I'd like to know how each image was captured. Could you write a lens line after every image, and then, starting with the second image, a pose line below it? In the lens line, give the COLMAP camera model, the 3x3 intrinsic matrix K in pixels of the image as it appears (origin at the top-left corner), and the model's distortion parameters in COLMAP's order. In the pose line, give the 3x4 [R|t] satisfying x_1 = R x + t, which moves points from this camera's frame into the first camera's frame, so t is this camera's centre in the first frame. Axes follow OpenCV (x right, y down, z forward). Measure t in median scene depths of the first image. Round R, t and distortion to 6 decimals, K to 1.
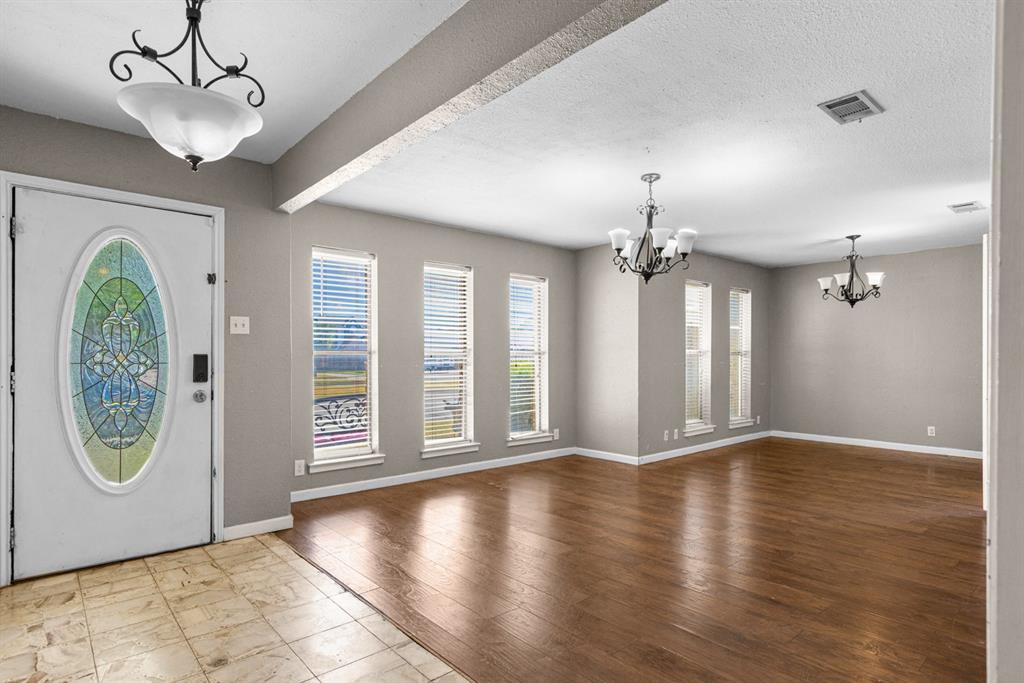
lens RADIAL K [[535.5, 0, 507.3], [0, 535.5, 351.7], [0, 0, 1]] dist [-0.003143, -0.000821]
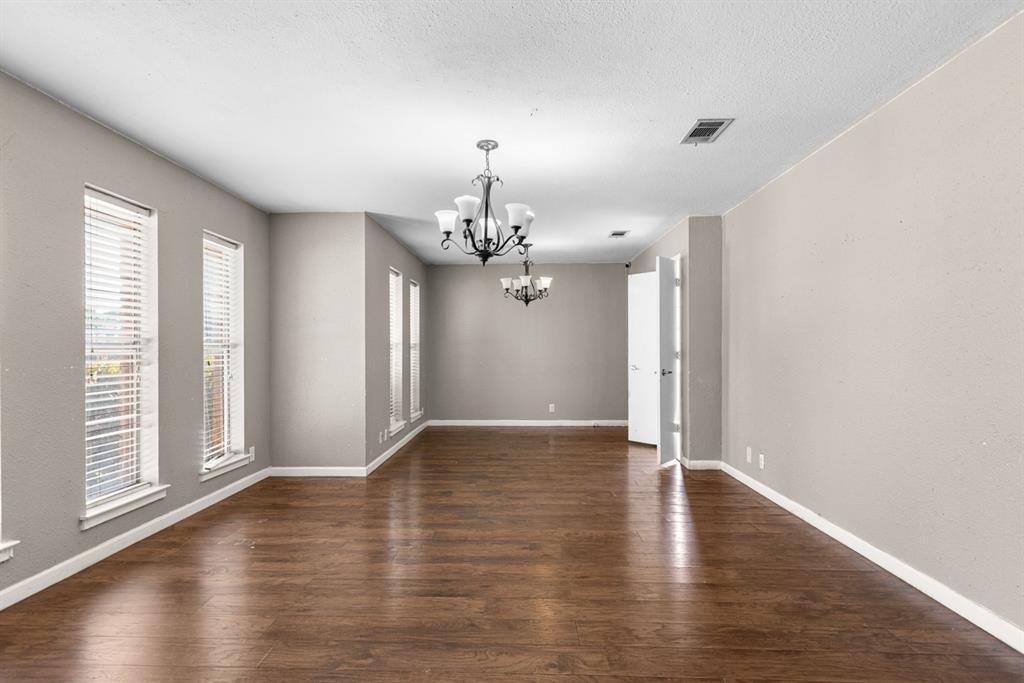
lens RADIAL K [[535.5, 0, 508.6], [0, 535.5, 337.1], [0, 0, 1]] dist [-0.003143, -0.000821]
pose [[0.693088, 0.011749, 0.720757, -0.217631], [-0.000515, 0.999875, -0.015804, 0.002411], [-0.720853, 0.010582, 0.693007, 0.236016]]
